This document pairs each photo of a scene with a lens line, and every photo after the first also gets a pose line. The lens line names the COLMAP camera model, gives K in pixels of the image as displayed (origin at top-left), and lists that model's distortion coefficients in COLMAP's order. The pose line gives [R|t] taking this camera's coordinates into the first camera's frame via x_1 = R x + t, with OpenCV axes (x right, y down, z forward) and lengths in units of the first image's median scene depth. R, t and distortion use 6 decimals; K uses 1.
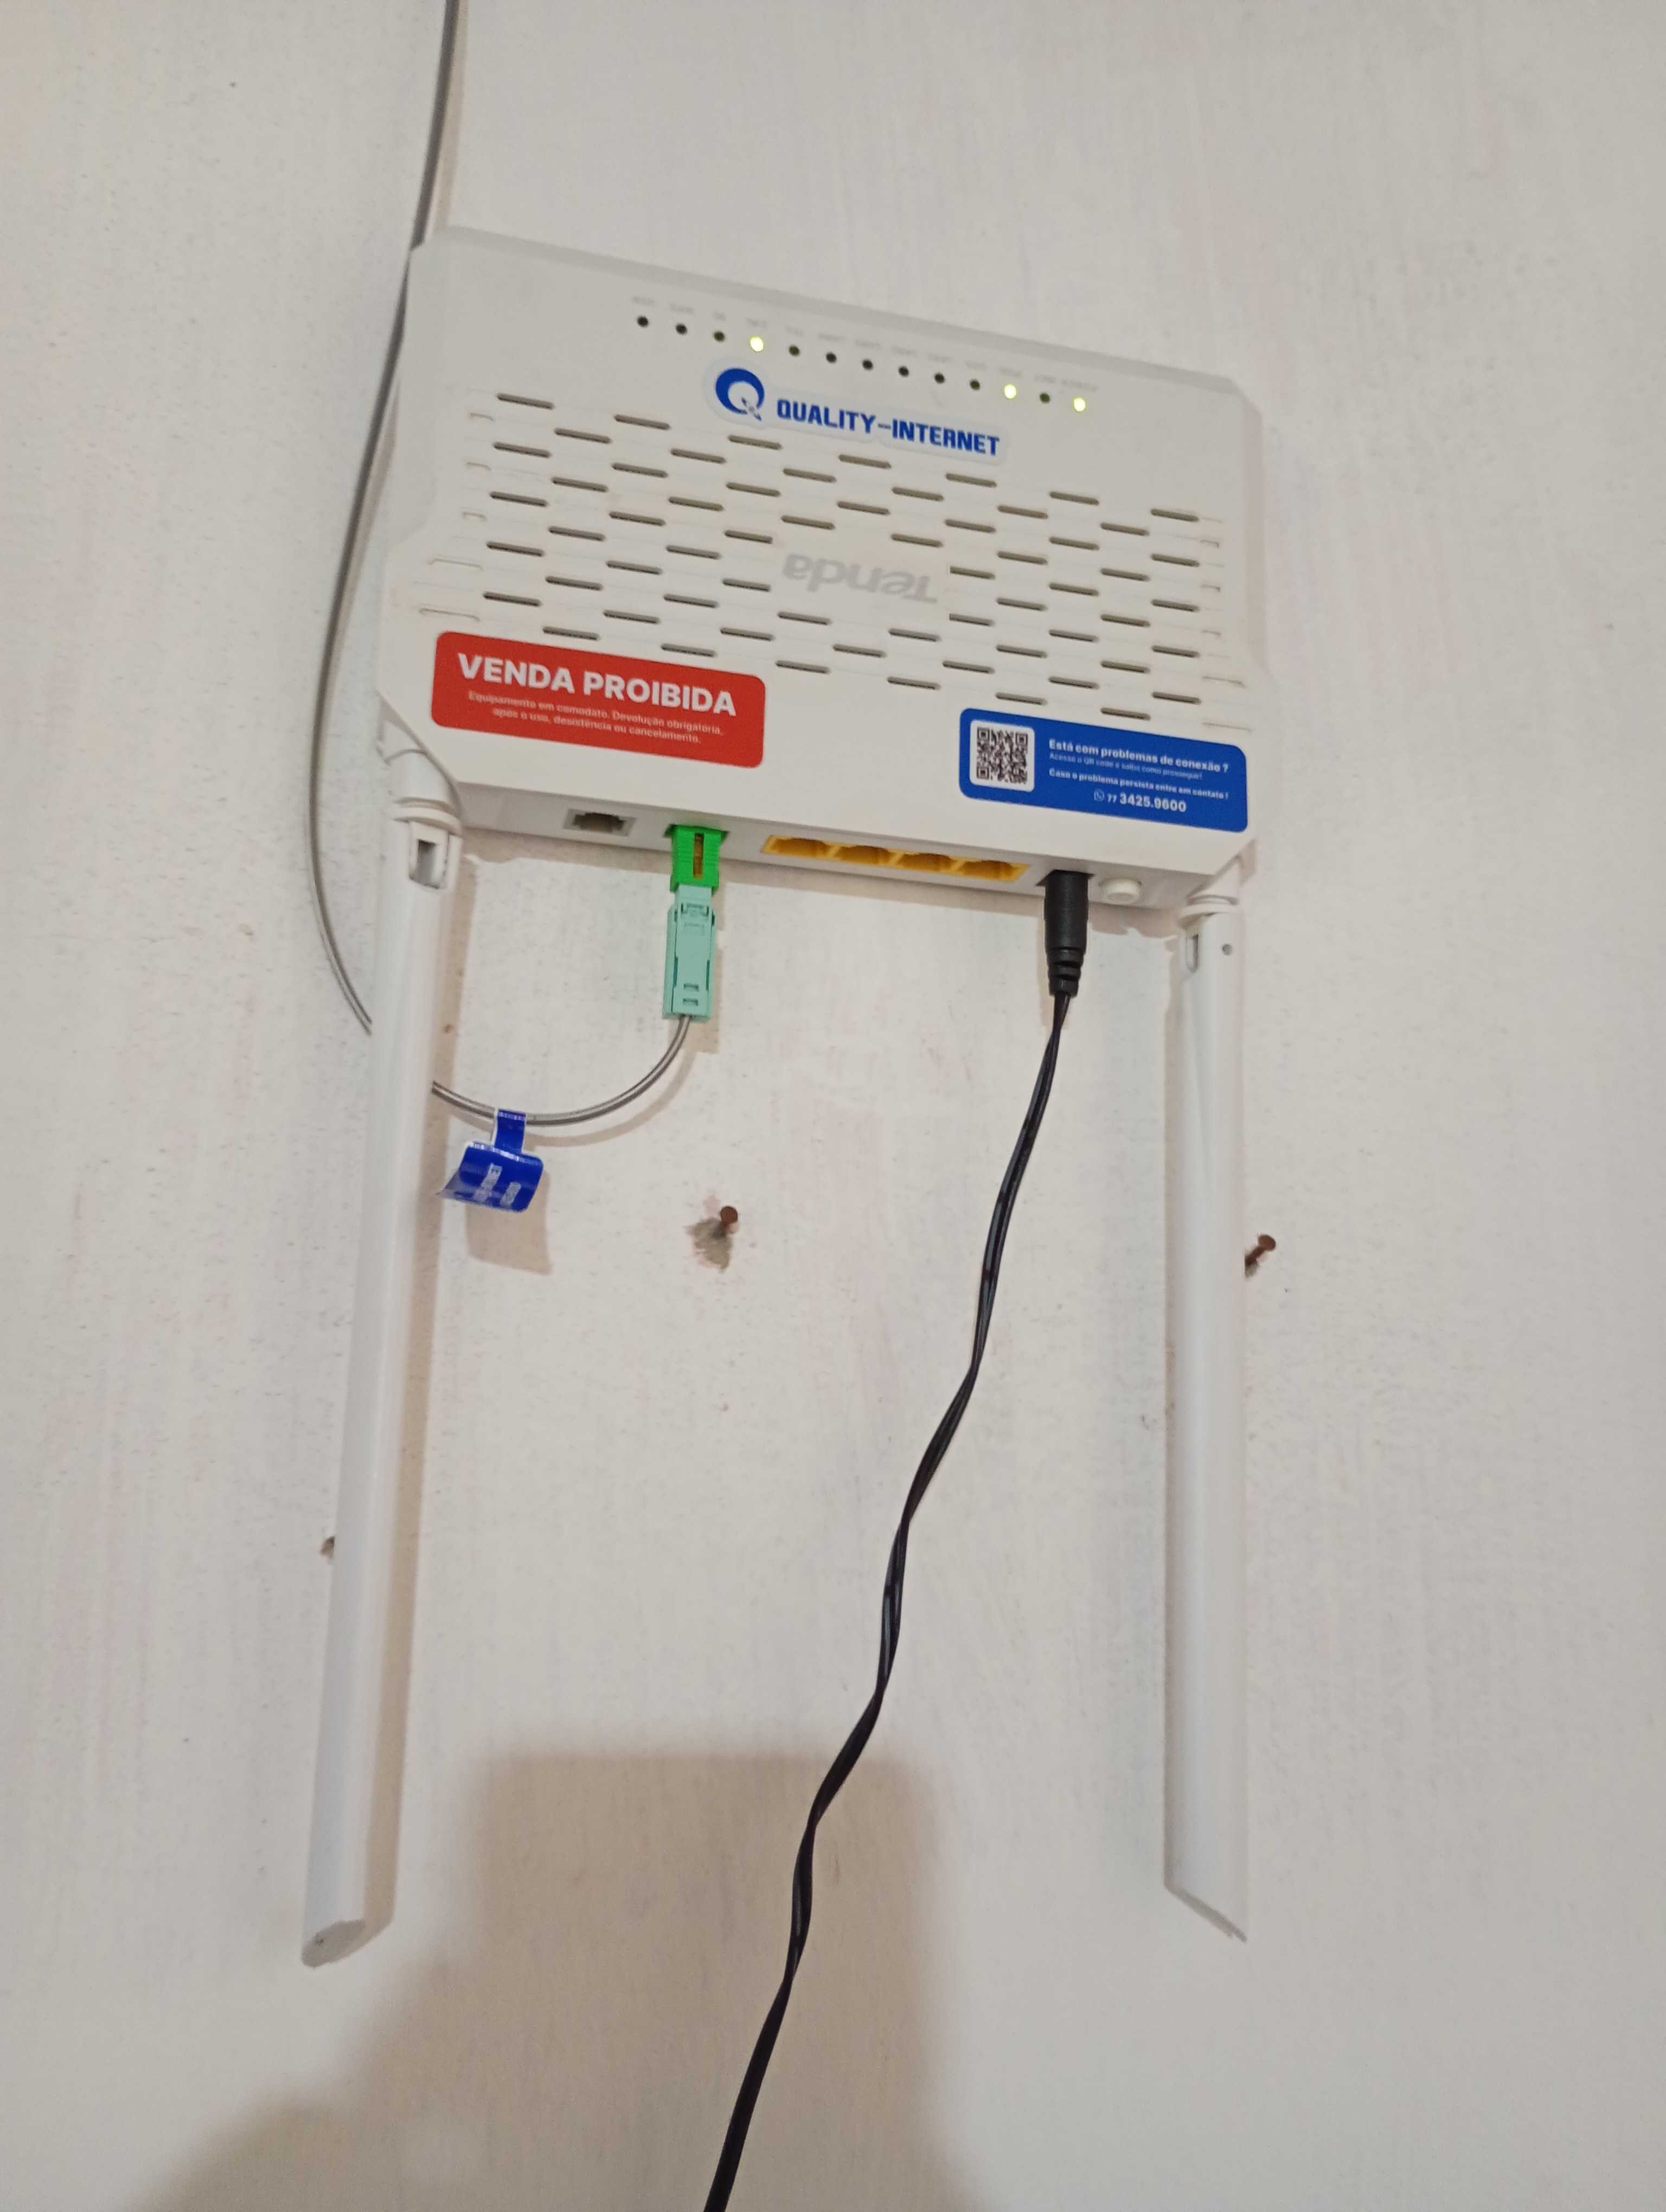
lens RADIAL K [[1880.1, 0, 841.7], [0, 1880.1, 1100.0], [0, 0, 1]] dist [-0.006512, -0.037042]
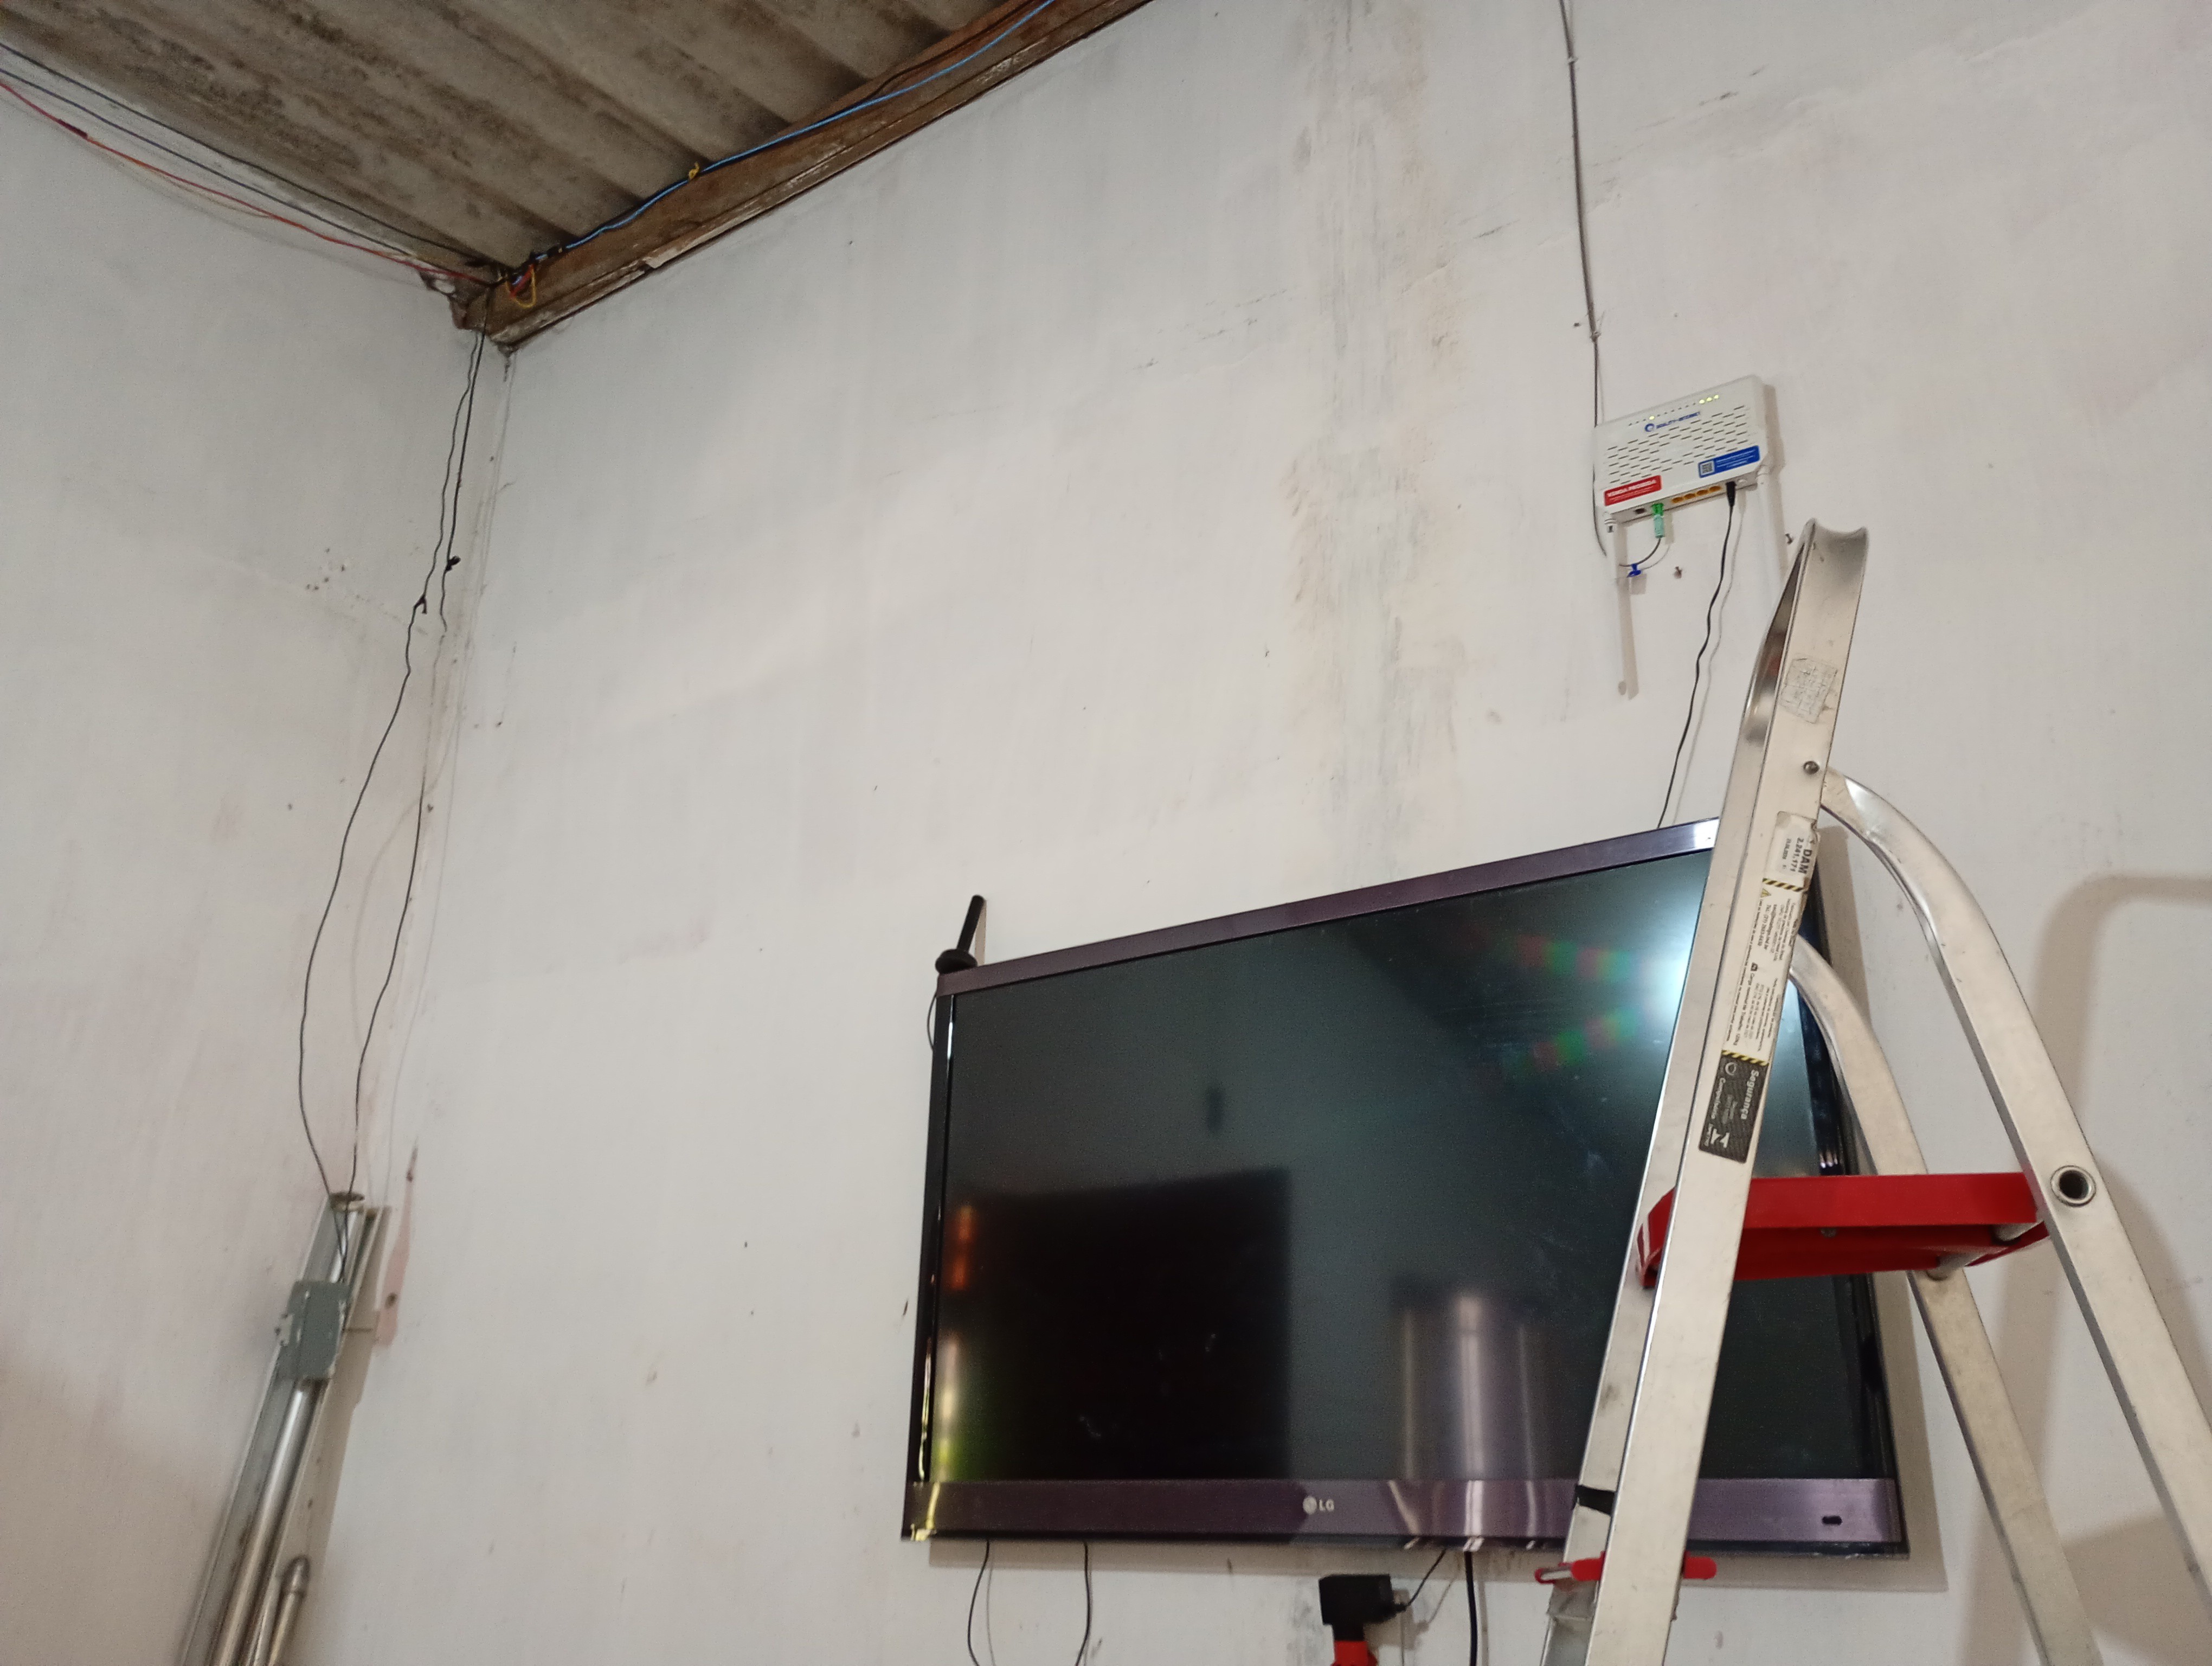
lens RADIAL K [[1880.1, 0, 1105.2], [0, 1880.1, 835.1], [0, 0, 1]] dist [-0.006512, -0.037042]
pose [[0.610666, -0.292529, -0.735877, 2.609727], [0.142238, 0.954674, -0.261470, 1.918397], [0.779009, 0.055002, 0.624595, -3.502779]]
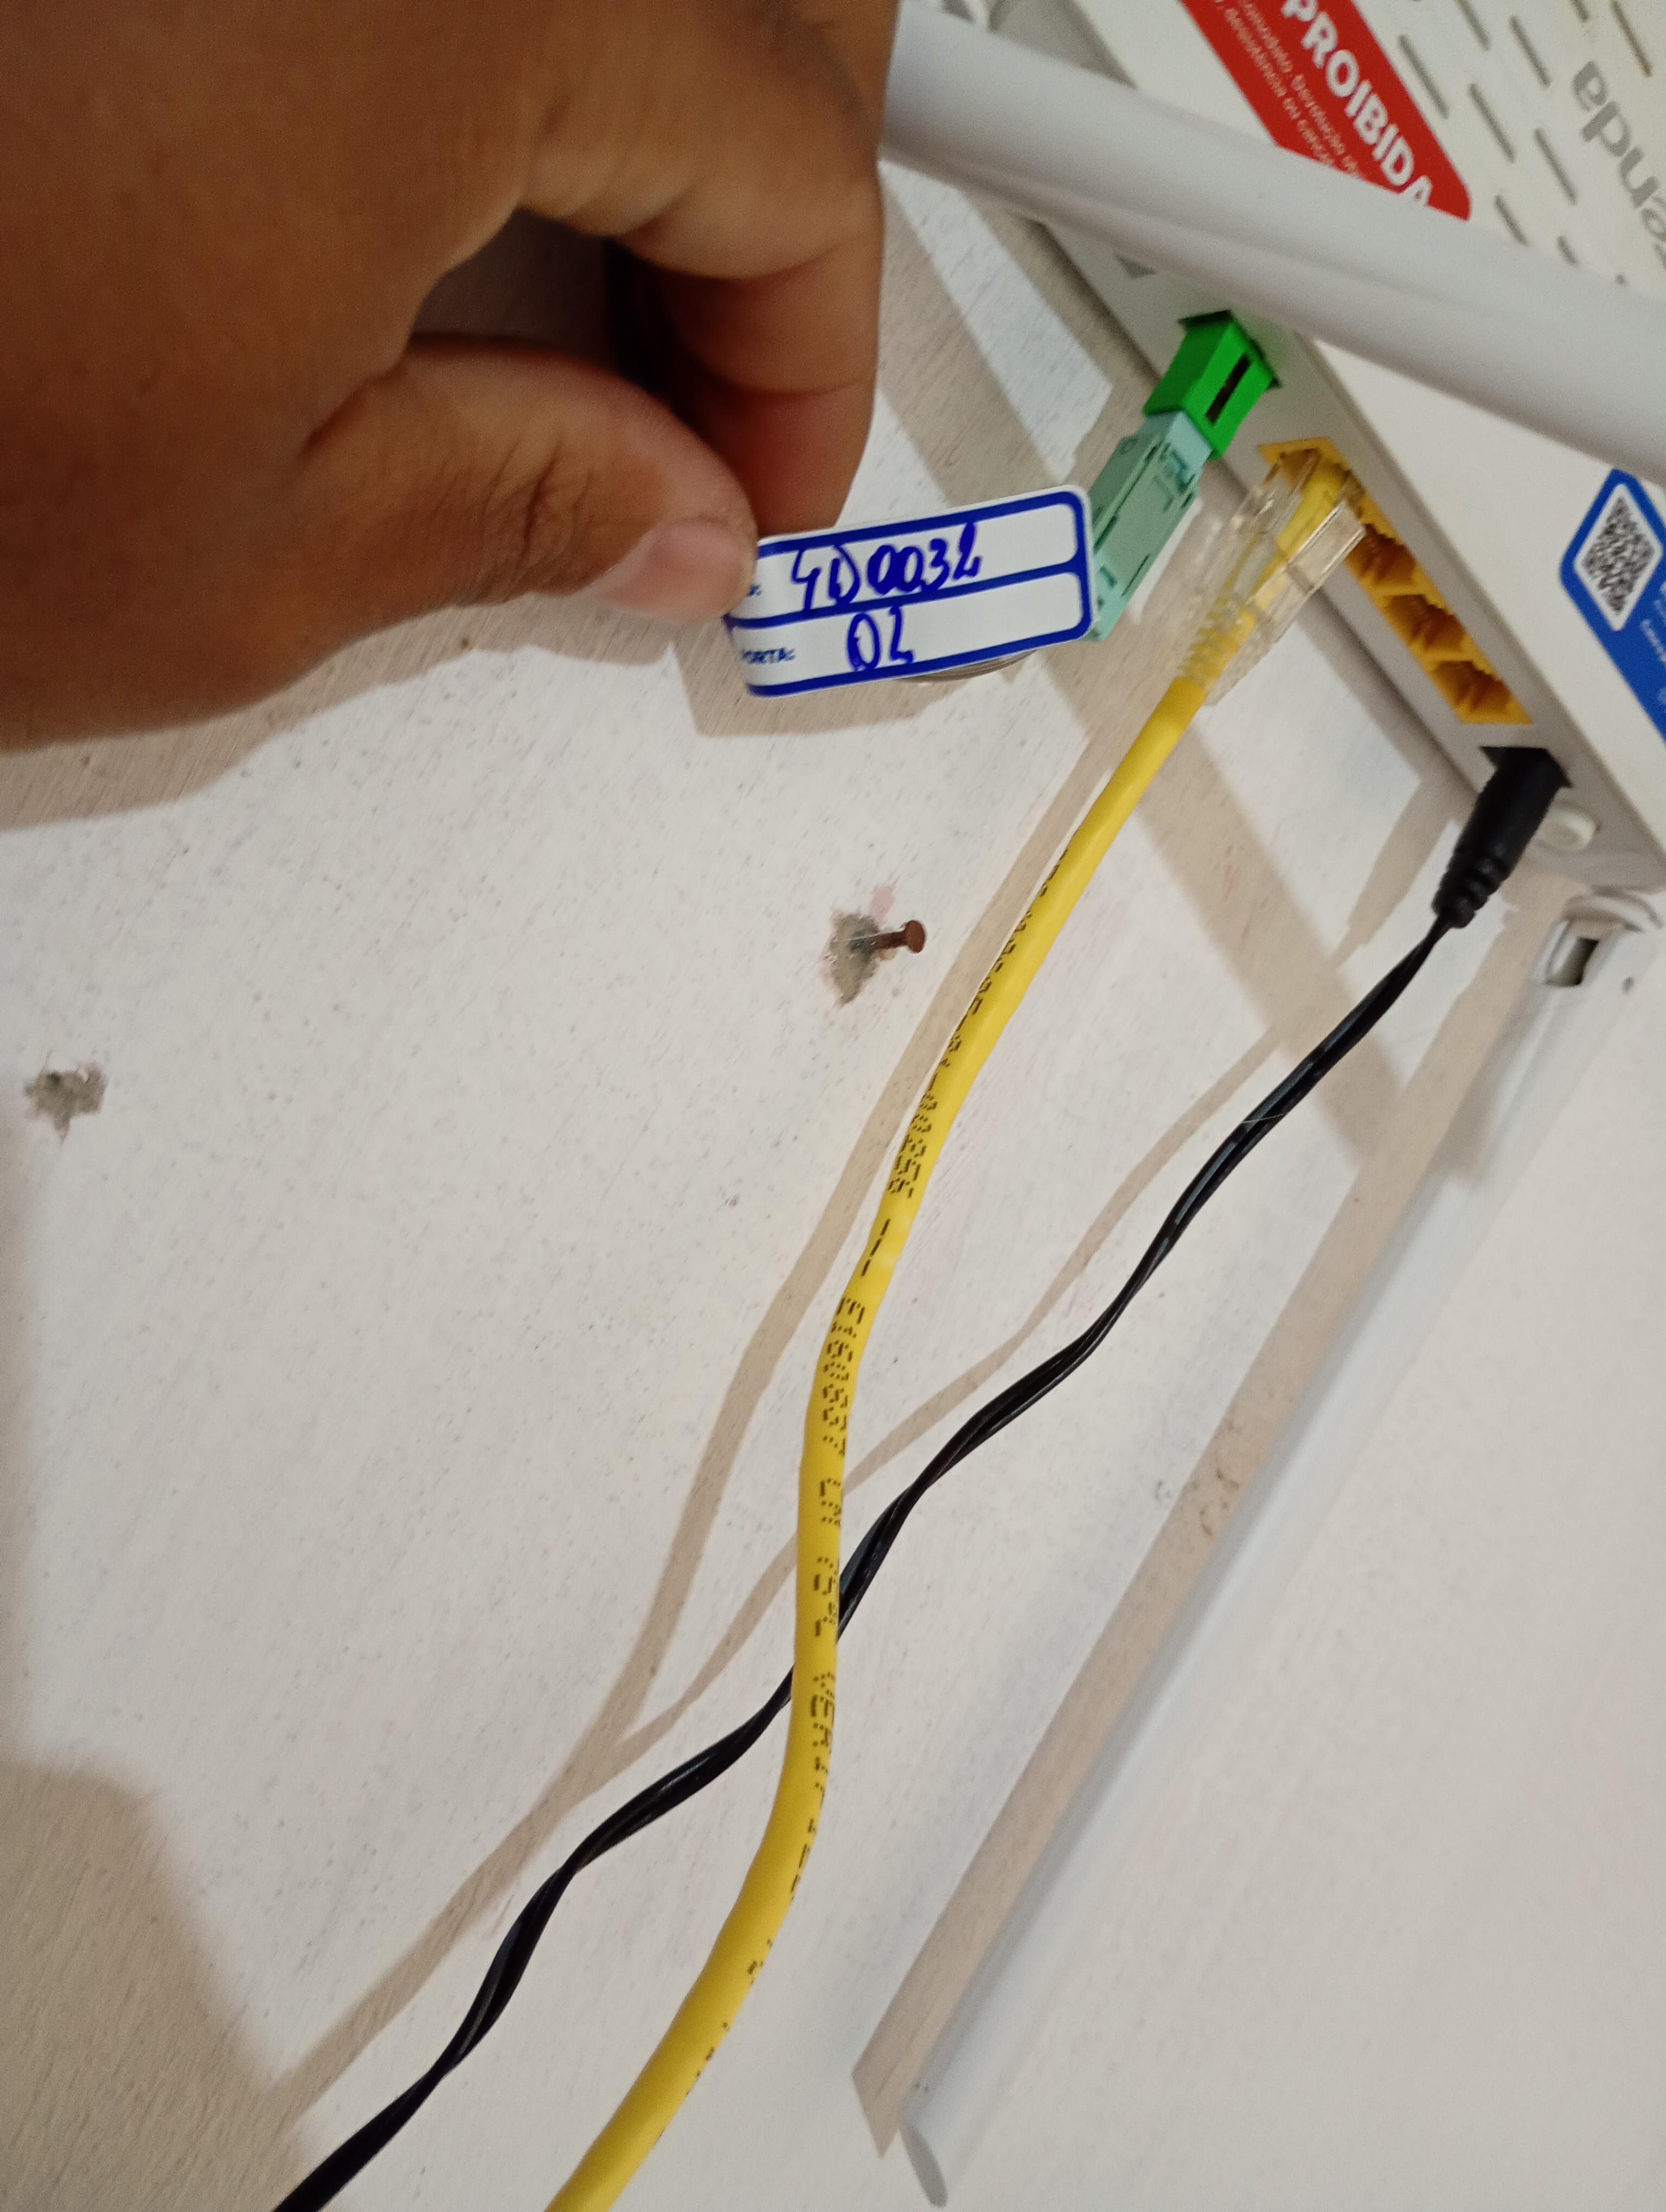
lens RADIAL K [[1880.1, 0, 822.2], [0, 1880.1, 1115.9], [0, 0, 1]] dist [-0.006512, -0.037042]
pose [[0.791209, 0.504613, 0.345477, -0.256596], [-0.554055, 0.830617, 0.055670, 0.090704], [-0.258868, -0.235460, 0.936774, 0.433752]]
